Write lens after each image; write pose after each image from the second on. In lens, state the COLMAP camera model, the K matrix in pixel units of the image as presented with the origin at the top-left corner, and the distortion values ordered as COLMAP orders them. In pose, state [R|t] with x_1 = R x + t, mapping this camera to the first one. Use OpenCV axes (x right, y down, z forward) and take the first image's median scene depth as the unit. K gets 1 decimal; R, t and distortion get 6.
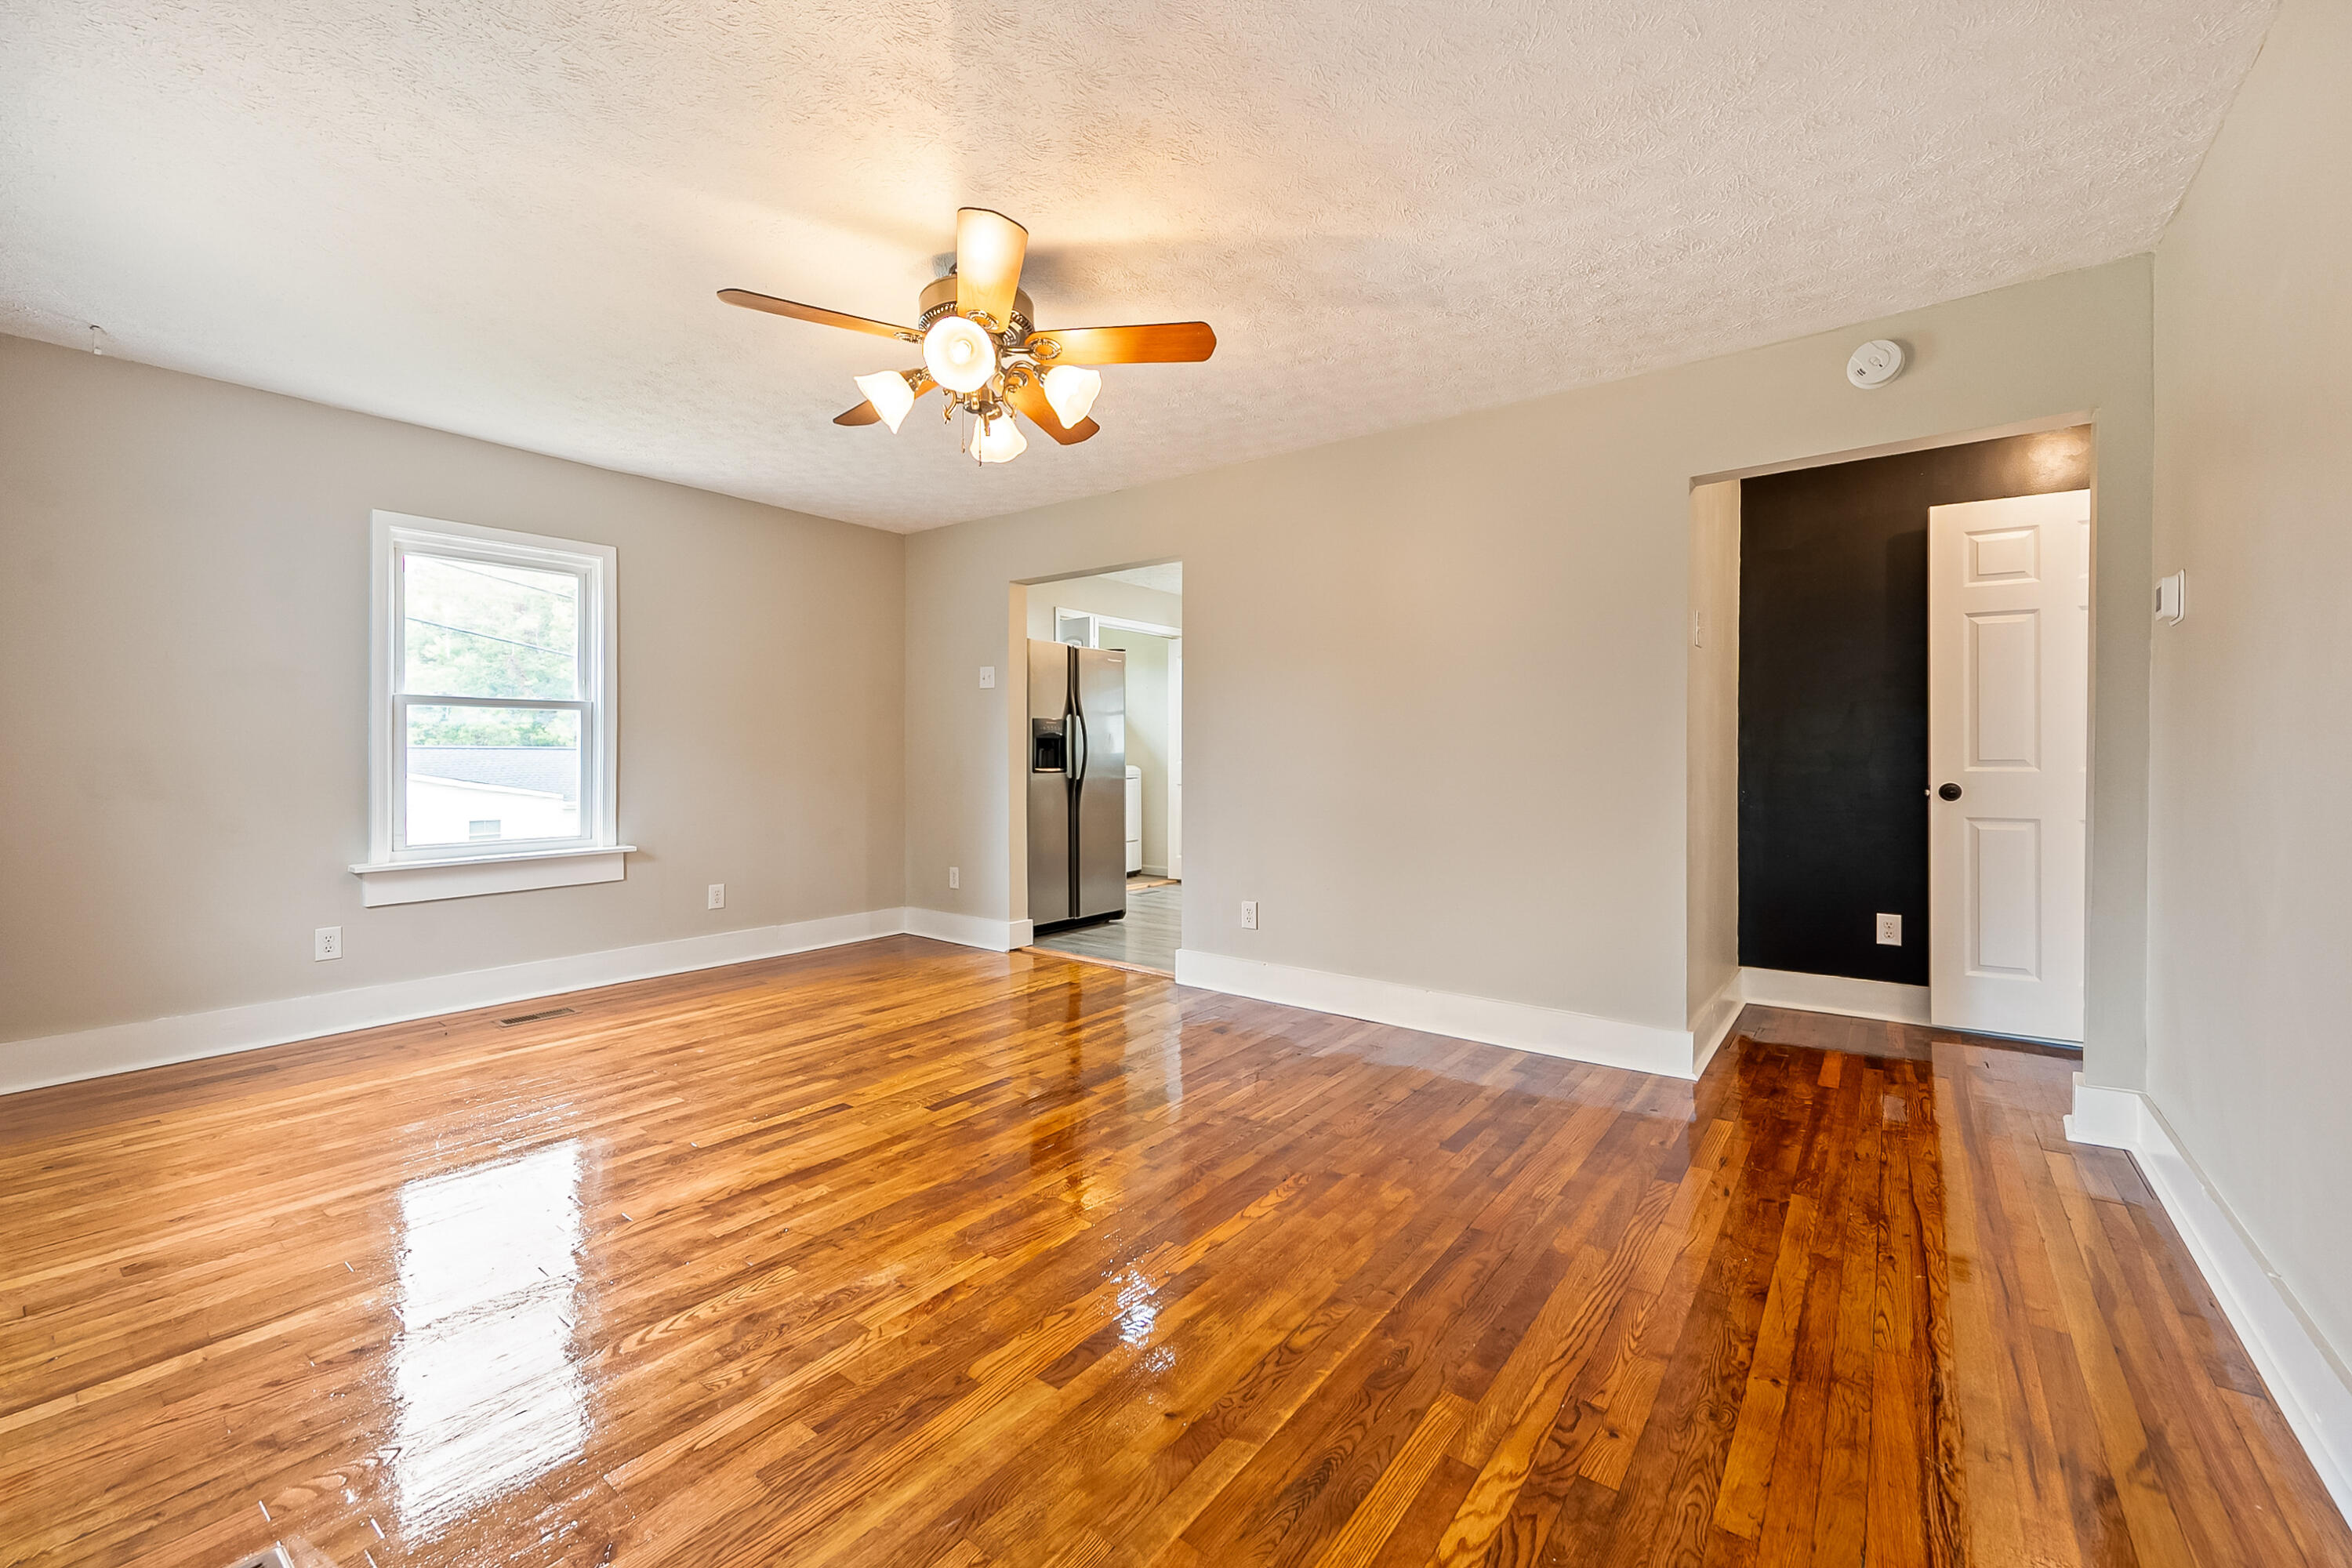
lens RADIAL K [[941.4, 0, 1181.5], [0, 941.4, 753.9], [0, 0, 1]] dist [0.001512, 0.000364]
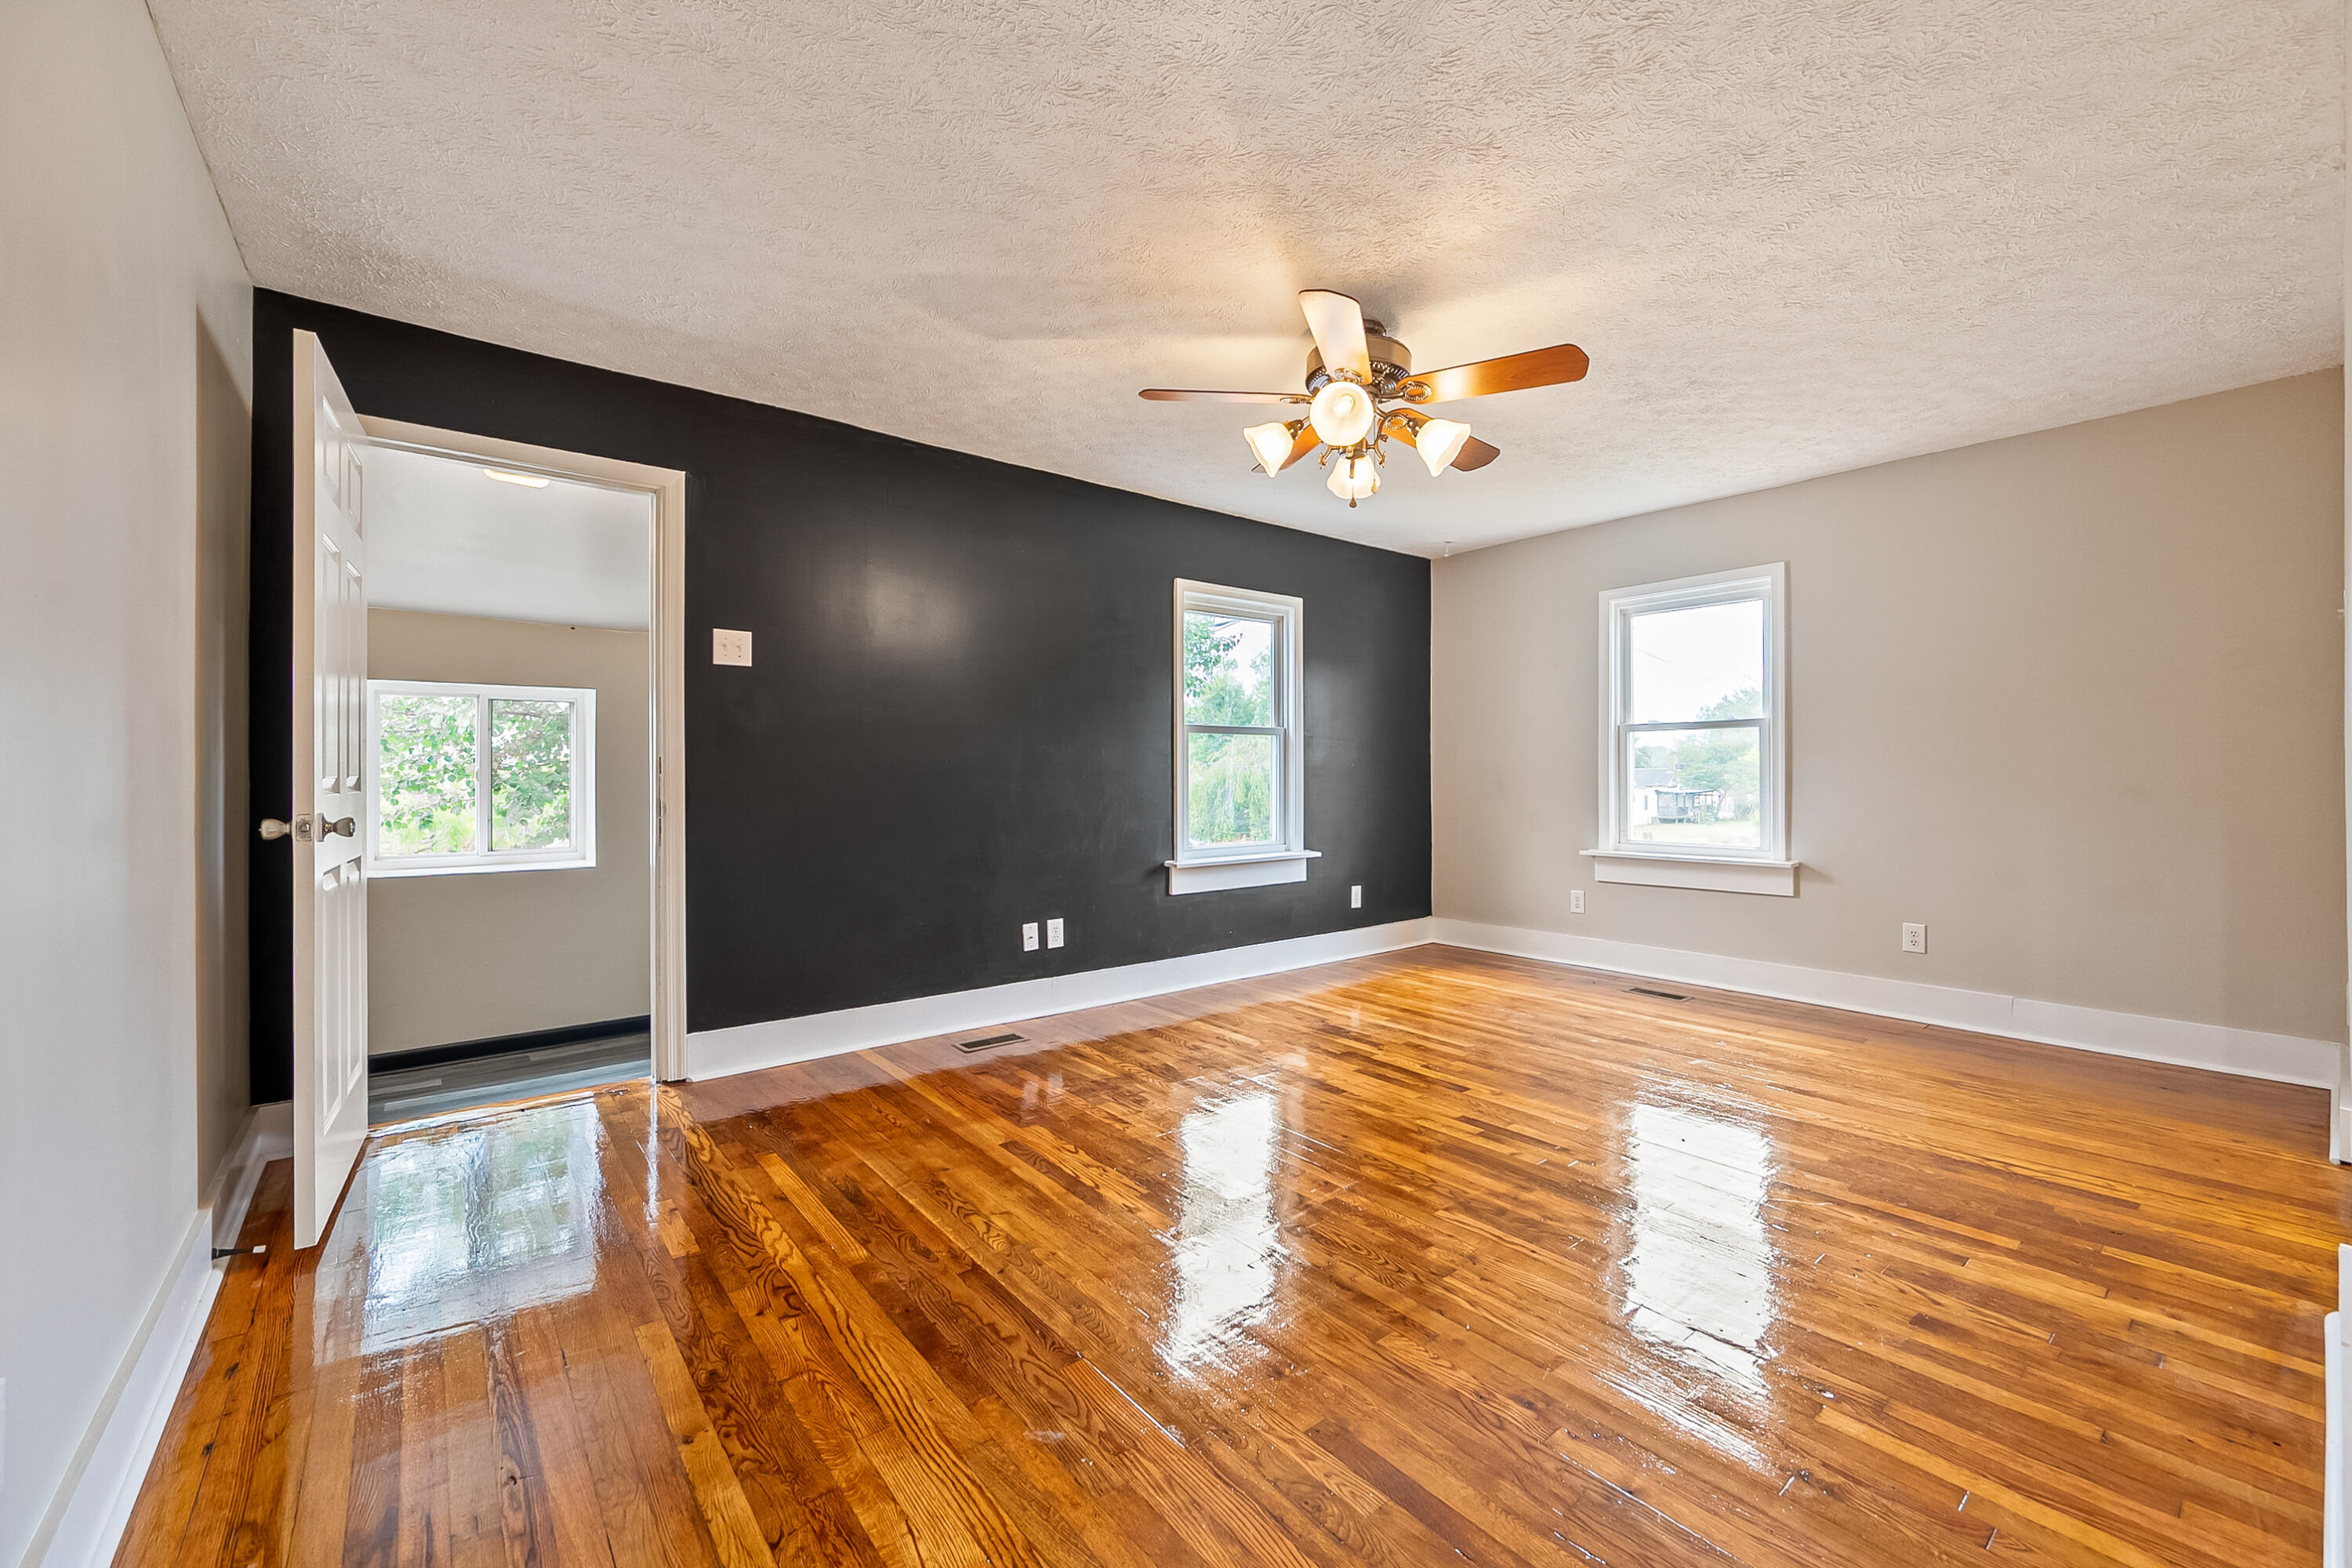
lens RADIAL K [[941.4, 0, 1186.7], [0, 941.4, 772.9], [0, 0, 1]] dist [0.001512, 0.000364]
pose [[-0.232209, 0.000914, -0.972665, 0.885957], [0.006362, 0.999980, -0.000579, 0.001411], [0.972645, -0.006323, -0.232210, 1.057389]]
